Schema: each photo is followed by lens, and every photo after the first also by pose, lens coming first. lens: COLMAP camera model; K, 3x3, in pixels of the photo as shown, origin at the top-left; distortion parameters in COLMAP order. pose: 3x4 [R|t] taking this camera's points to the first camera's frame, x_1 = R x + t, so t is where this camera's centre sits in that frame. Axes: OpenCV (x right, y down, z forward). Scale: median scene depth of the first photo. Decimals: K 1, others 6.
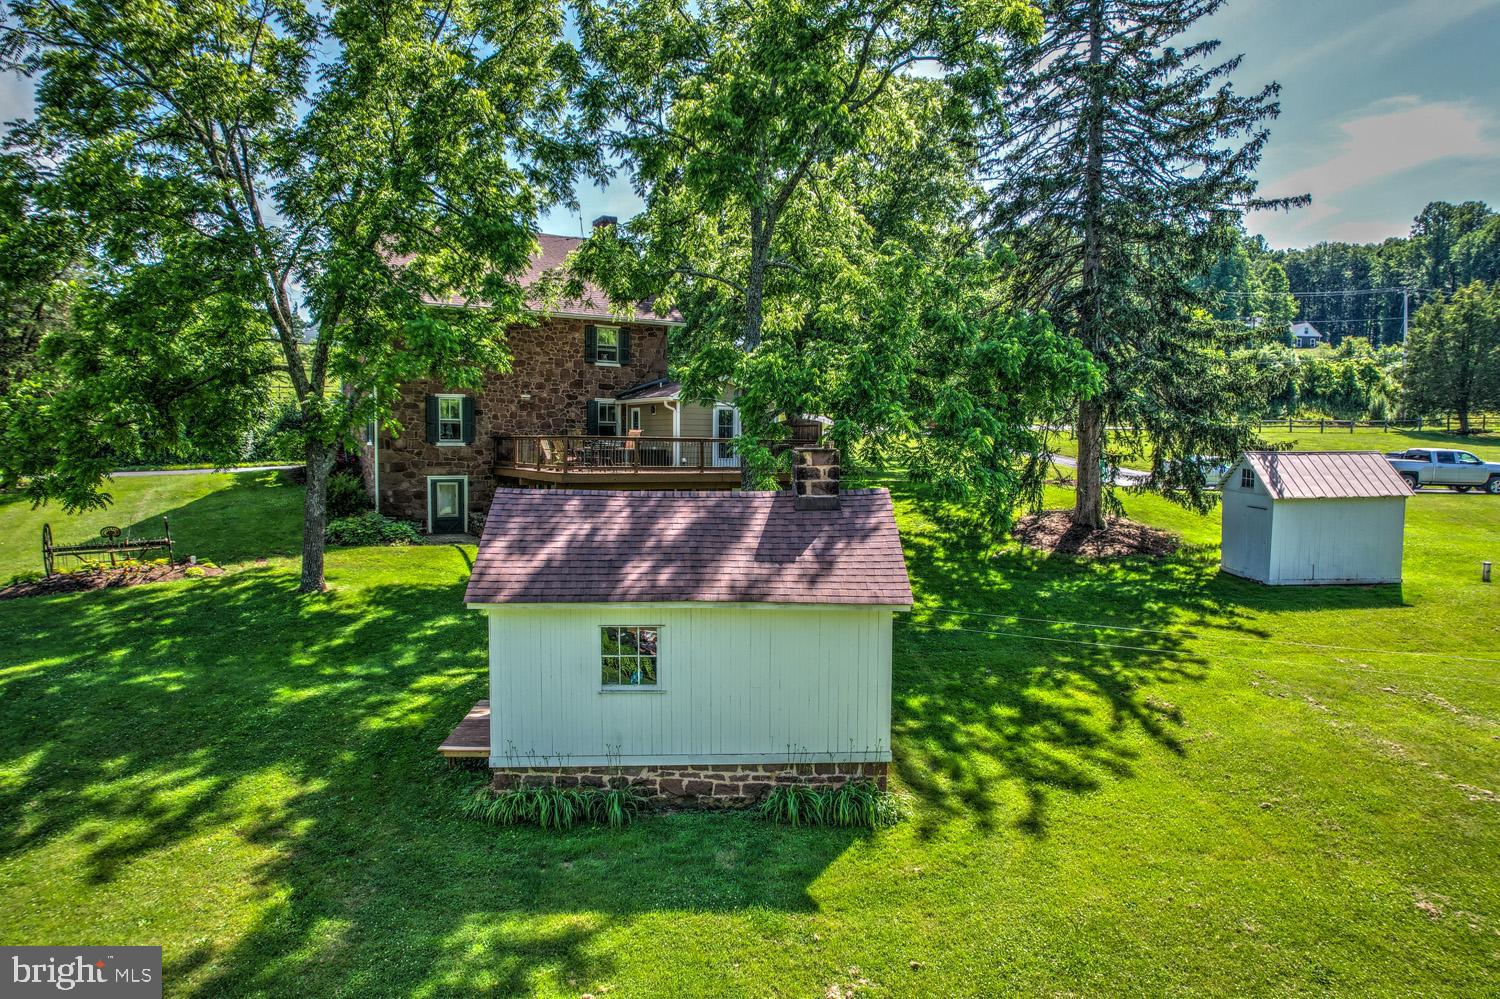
lens RADIAL K [[957.9, 0, 755.9], [0, 957.9, 505.8], [0, 0, 1]] dist [-0.077398, 0.071204]
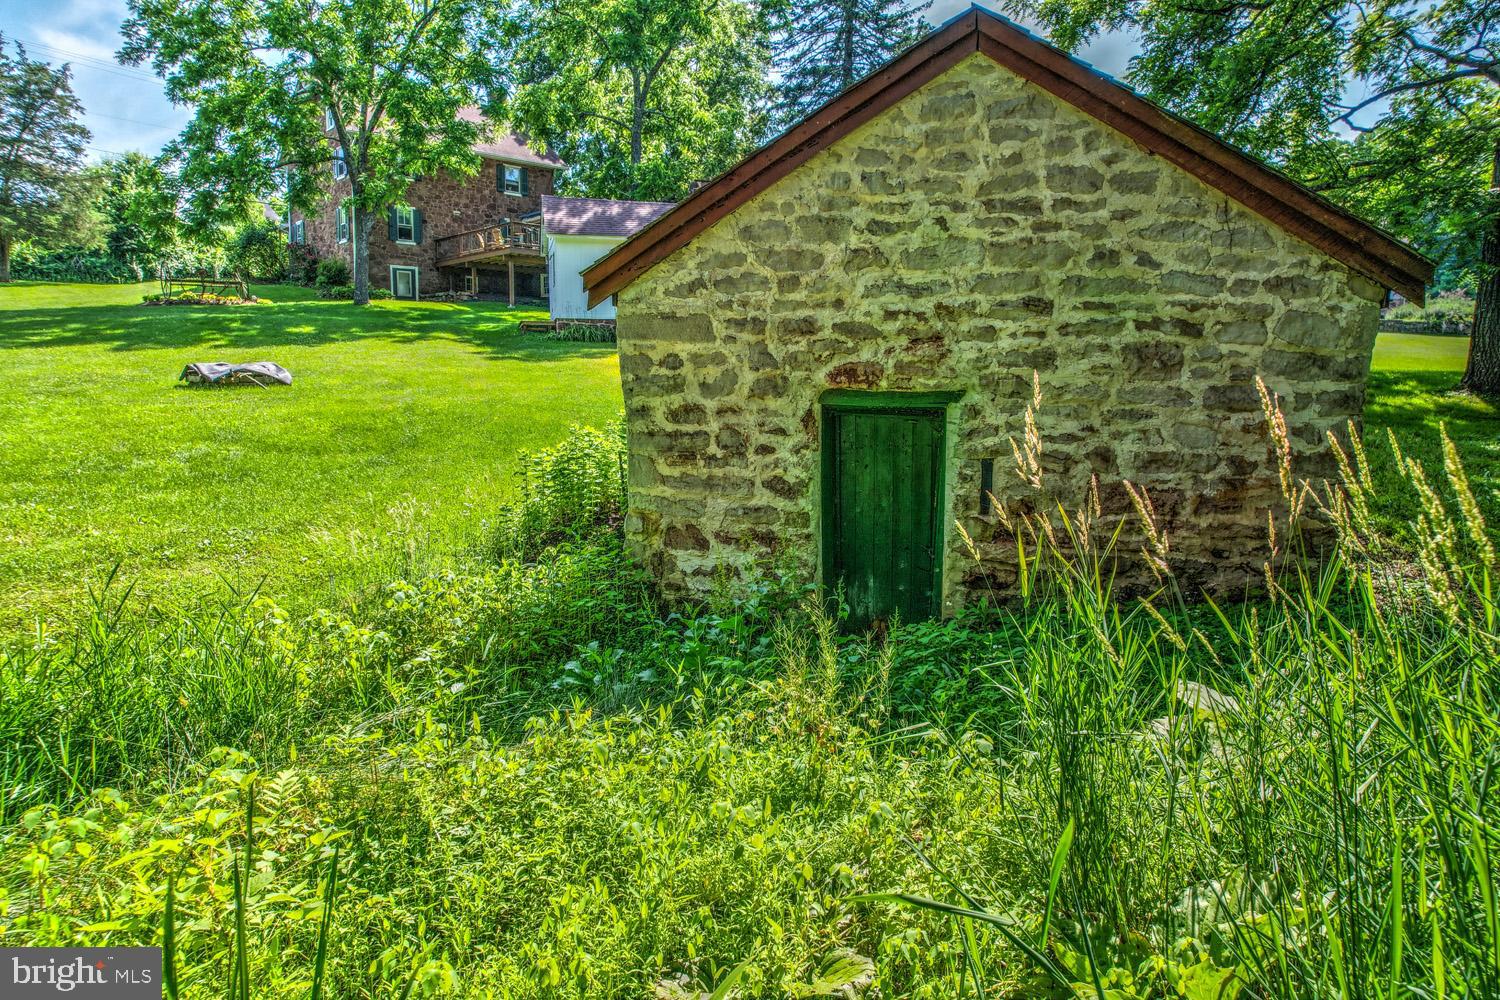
lens RADIAL K [[957.9, 0, 755.9], [0, 957.9, 506.3], [0, 0, 1]] dist [-0.077398, 0.071204]
pose [[0.974134, -0.032691, 0.223595, -0.145215], [0.016502, 0.997130, 0.073894, 0.225284], [-0.225368, -0.068293, 0.971877, -0.480948]]
